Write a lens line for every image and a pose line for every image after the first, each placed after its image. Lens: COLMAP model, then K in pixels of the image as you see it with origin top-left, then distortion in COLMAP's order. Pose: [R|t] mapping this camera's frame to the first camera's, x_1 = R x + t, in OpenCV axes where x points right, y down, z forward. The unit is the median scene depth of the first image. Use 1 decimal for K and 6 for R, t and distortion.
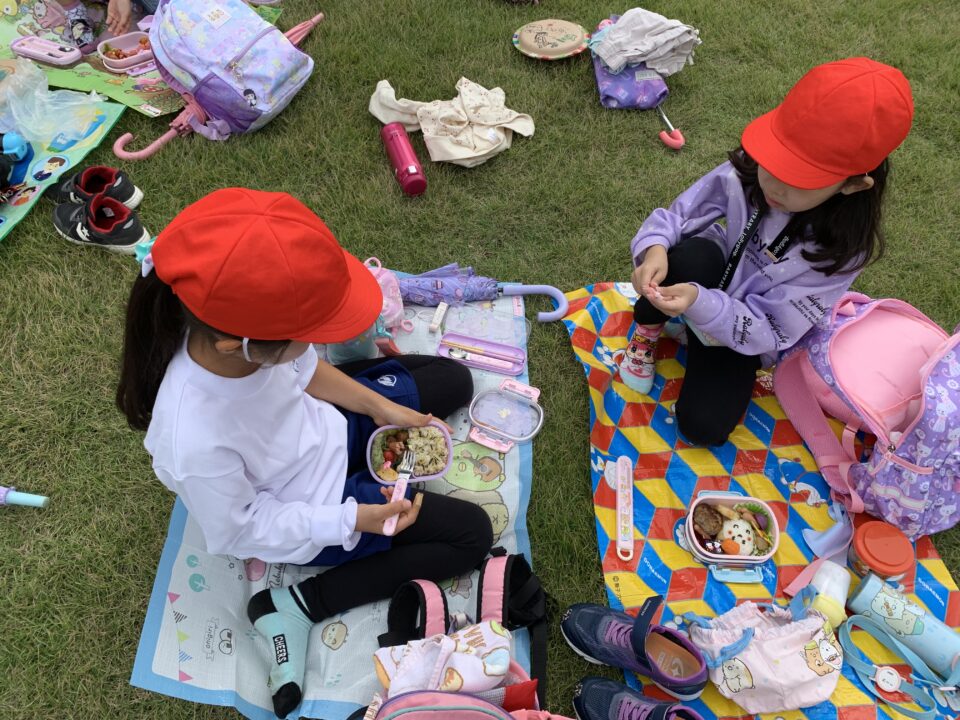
lens RADIAL K [[726.7, 0, 480.0], [0, 726.7, 360.0], [0, 0, 1]] dist [0.009771, -0.006414]
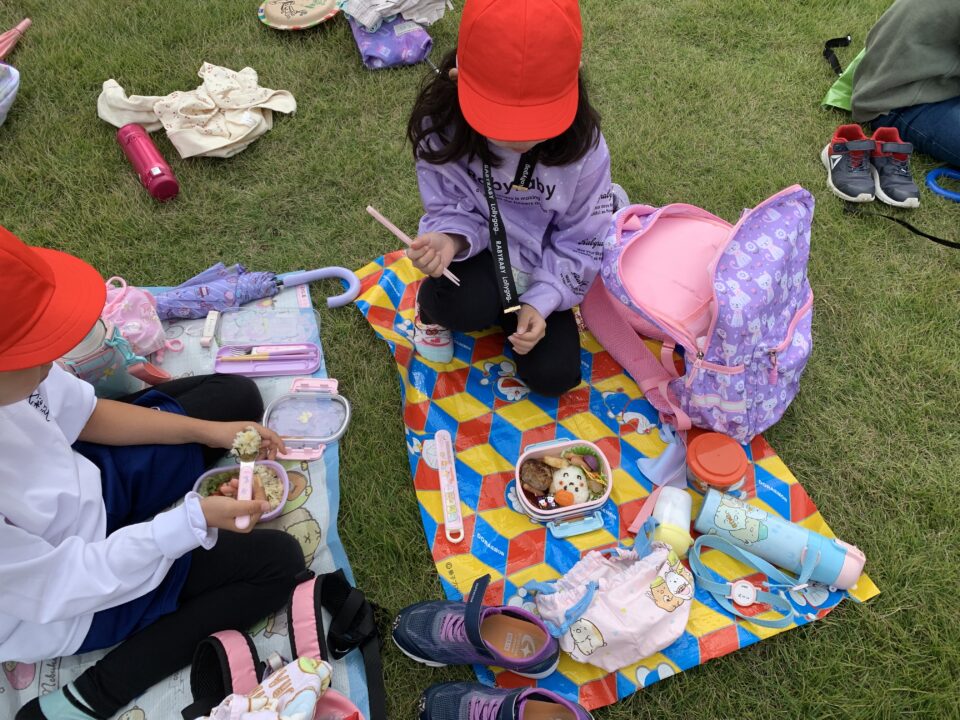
lens RADIAL K [[725.5, 0, 480.0], [0, 725.5, 360.0], [0, 0, 1]] dist [0.020011, -0.011848]
pose [[0.963045, -0.228898, 0.141952, 0.131567], [0.227326, 0.973433, 0.027413, 0.031203], [-0.144455, 0.005869, 0.989494, 0.088966]]
